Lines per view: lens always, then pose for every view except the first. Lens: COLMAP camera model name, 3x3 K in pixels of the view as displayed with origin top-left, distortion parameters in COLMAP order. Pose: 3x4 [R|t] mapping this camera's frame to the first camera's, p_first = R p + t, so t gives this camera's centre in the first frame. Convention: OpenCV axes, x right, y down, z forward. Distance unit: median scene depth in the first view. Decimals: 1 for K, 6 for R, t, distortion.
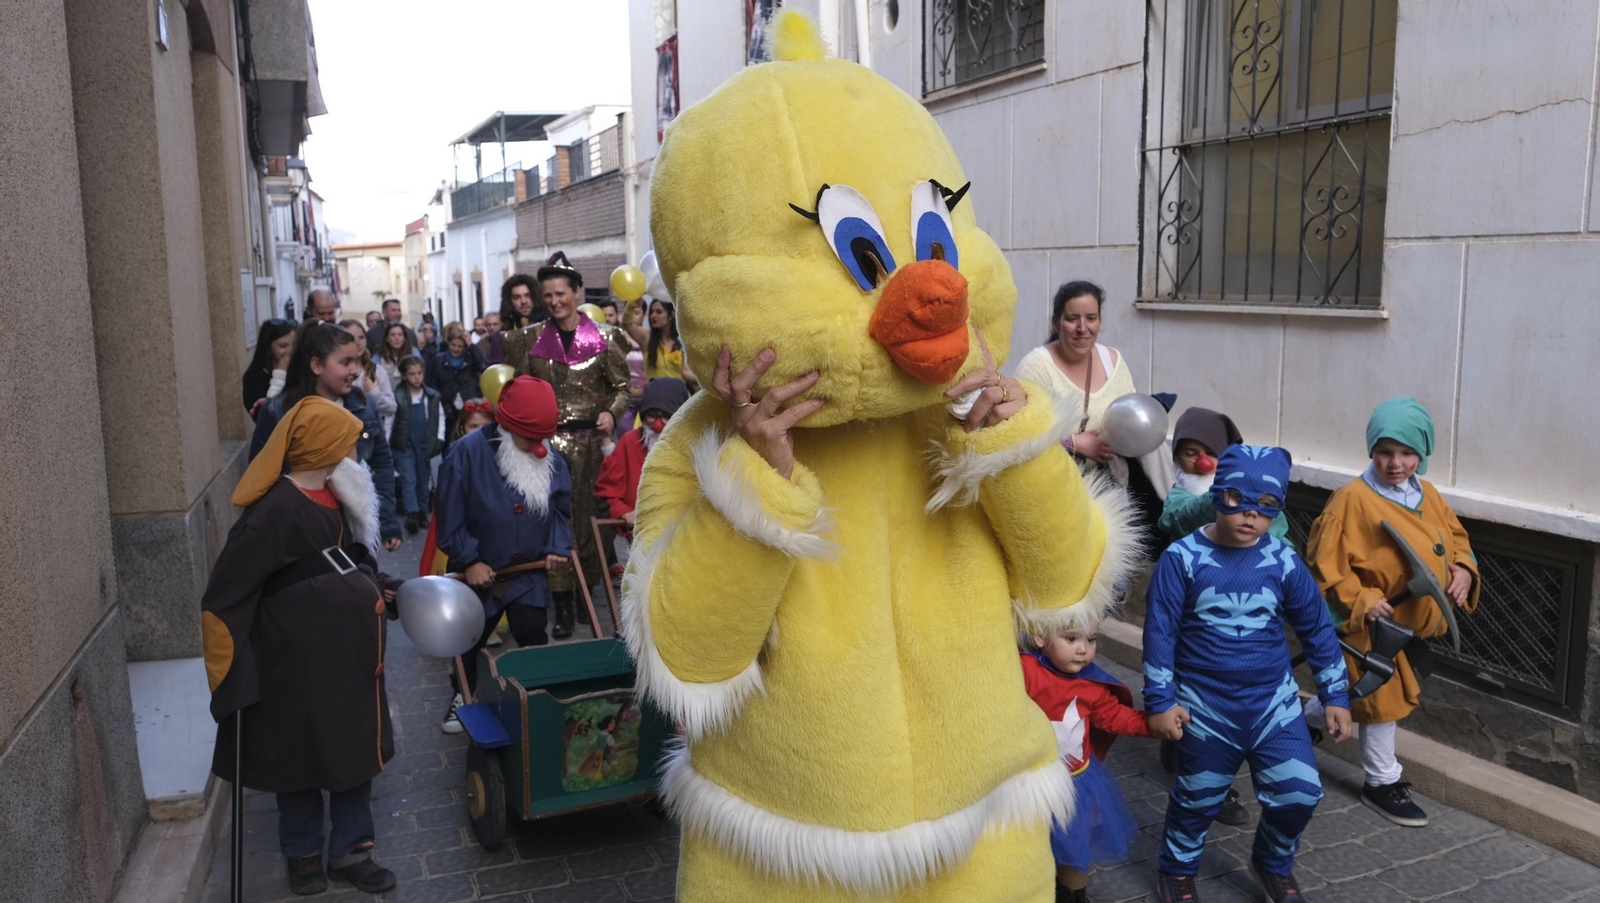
lens RADIAL K [[1202.8, 0, 814.4], [0, 1202.8, 450.6], [0, 0, 1]] dist [-0.022416, 0.013848]
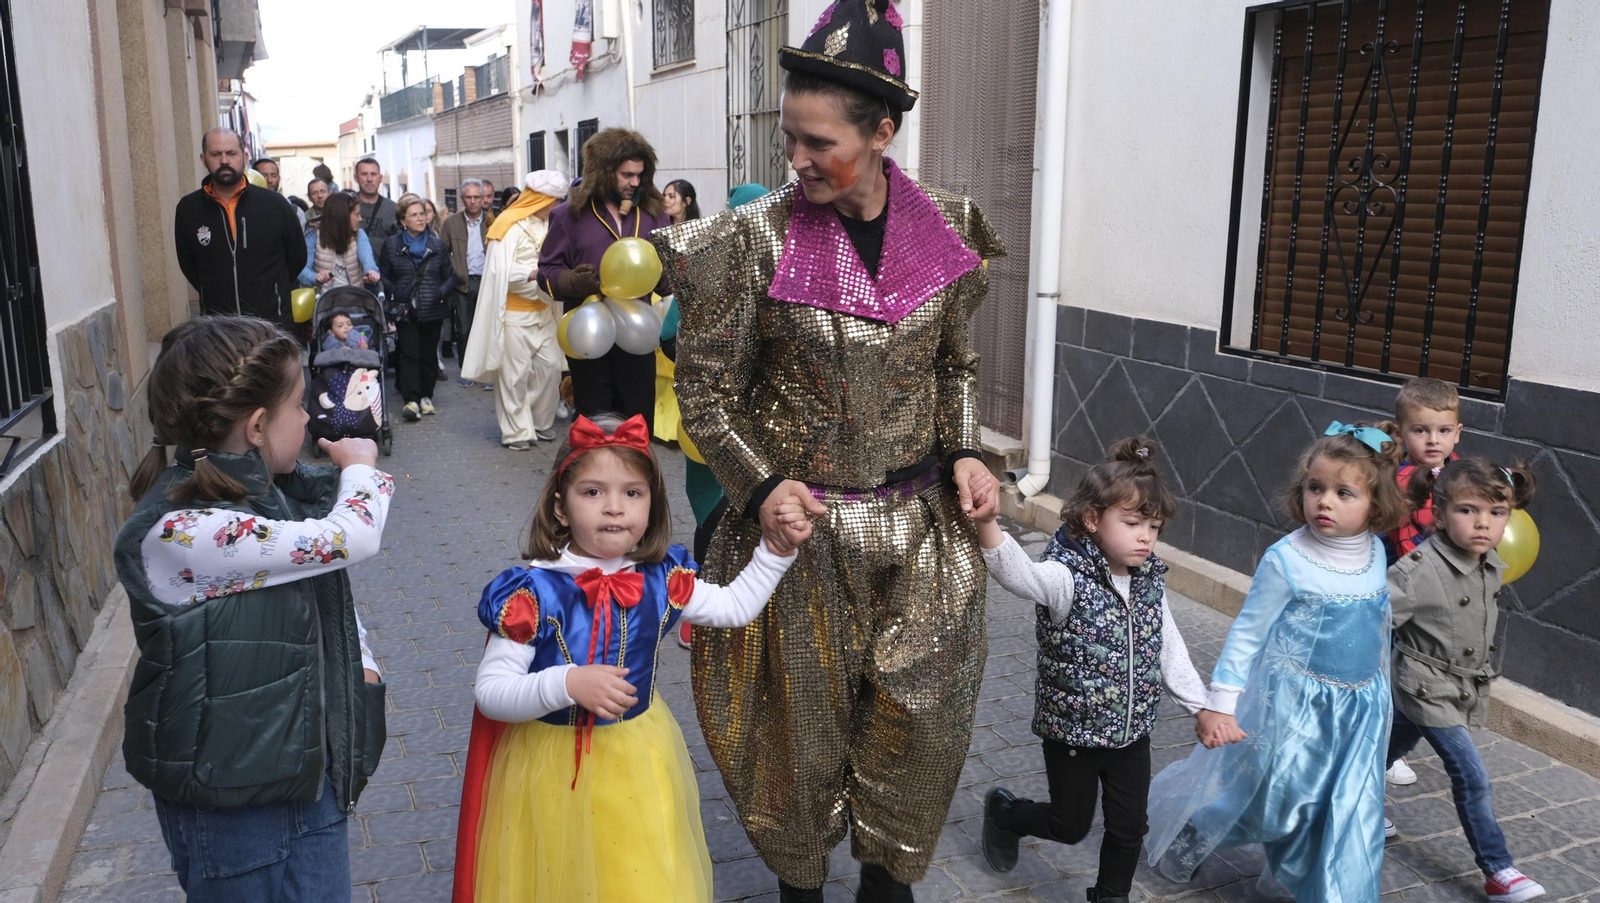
lens RADIAL K [[1275.4, 0, 815.2], [0, 1275.4, 483.6], [0, 0, 1]] dist [-0.004406, -0.003086]
pose [[0.999546, 0.017206, 0.024734, 0.331941], [-0.019212, 0.996340, 0.083298, 0.131177], [-0.023210, -0.083735, 0.996218, -0.892685]]
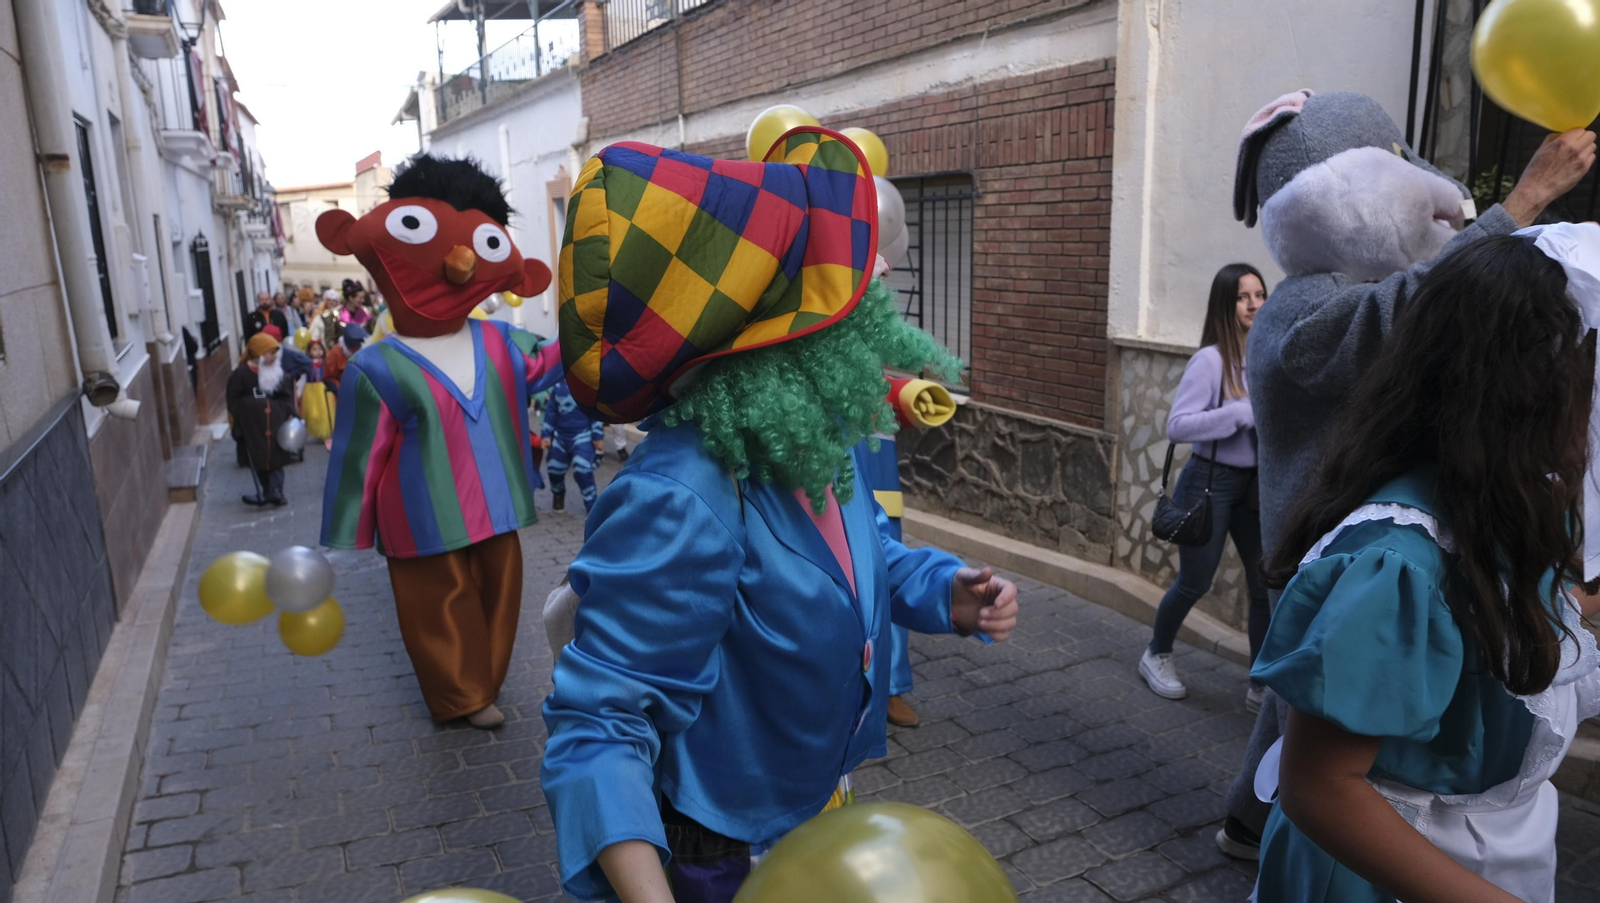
lens RADIAL K [[1081.3, 0, 804.3], [0, 1081.3, 455.3], [0, 0, 1]] dist [-0.034594, 0.017863]
pose [[0.997414, -0.022642, 0.068205, -0.712043], [0.018282, 0.997790, 0.063880, -0.182409], [-0.069500, -0.062468, 0.995624, 1.801993]]
